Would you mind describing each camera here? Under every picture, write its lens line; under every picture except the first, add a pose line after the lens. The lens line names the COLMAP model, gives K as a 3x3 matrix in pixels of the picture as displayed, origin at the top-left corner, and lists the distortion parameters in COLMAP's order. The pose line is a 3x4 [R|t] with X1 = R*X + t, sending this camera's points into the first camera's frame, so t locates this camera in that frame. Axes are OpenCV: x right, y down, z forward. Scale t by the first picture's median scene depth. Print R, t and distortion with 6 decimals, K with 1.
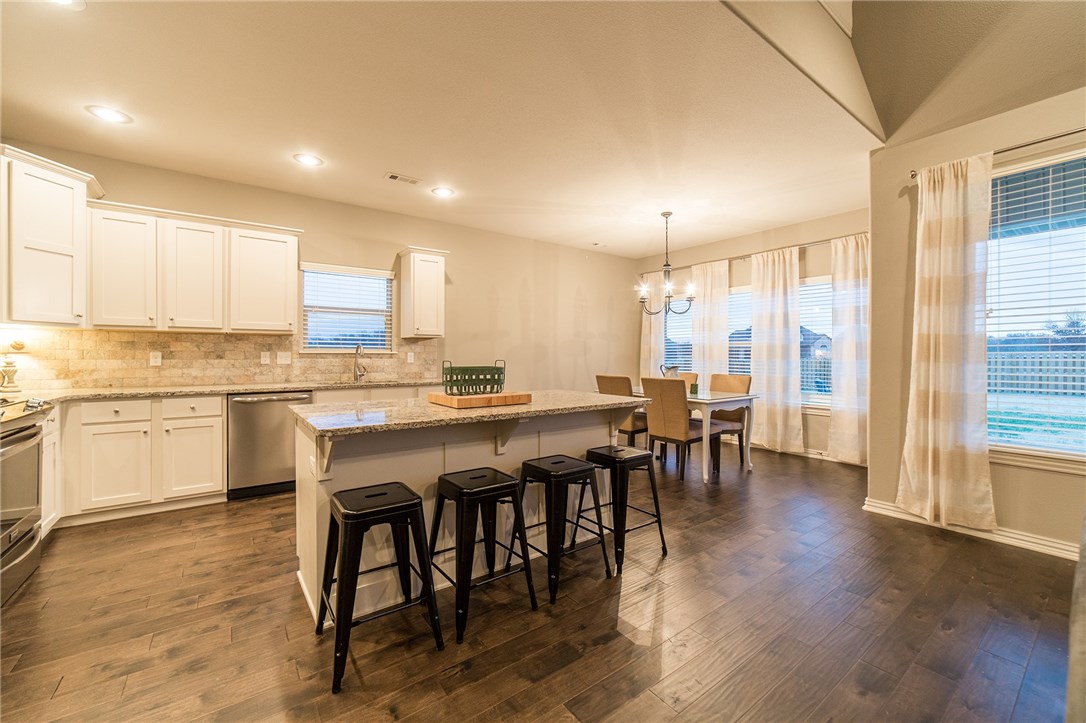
lens RADIAL K [[427.6, 0, 533.8], [0, 427.6, 359.5], [0, 0, 1]] dist [-0.009473, 0.000061]
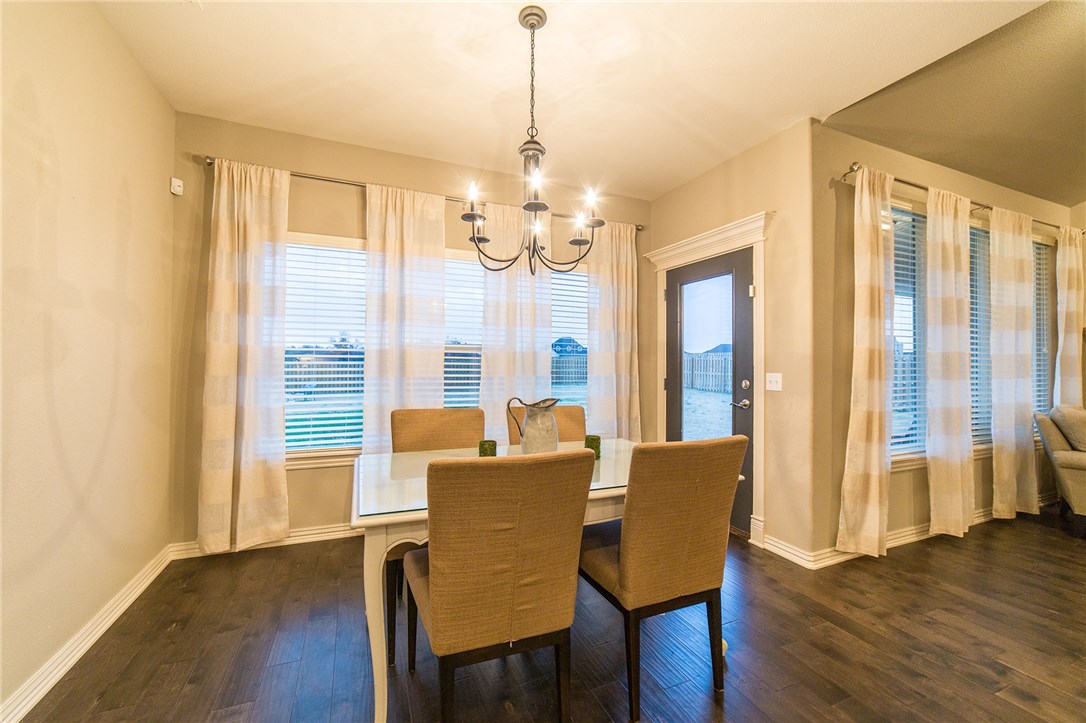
lens RADIAL K [[423.3, 0, 544.4], [0, 423.3, 358.3], [0, 0, 1]] dist [0.000080, 0.004790]
pose [[0.208343, 0.010575, 0.977999, -0.100328], [0.005253, 0.999915, -0.011931, -0.029118], [-0.978042, 0.007623, 0.208270, 1.329110]]
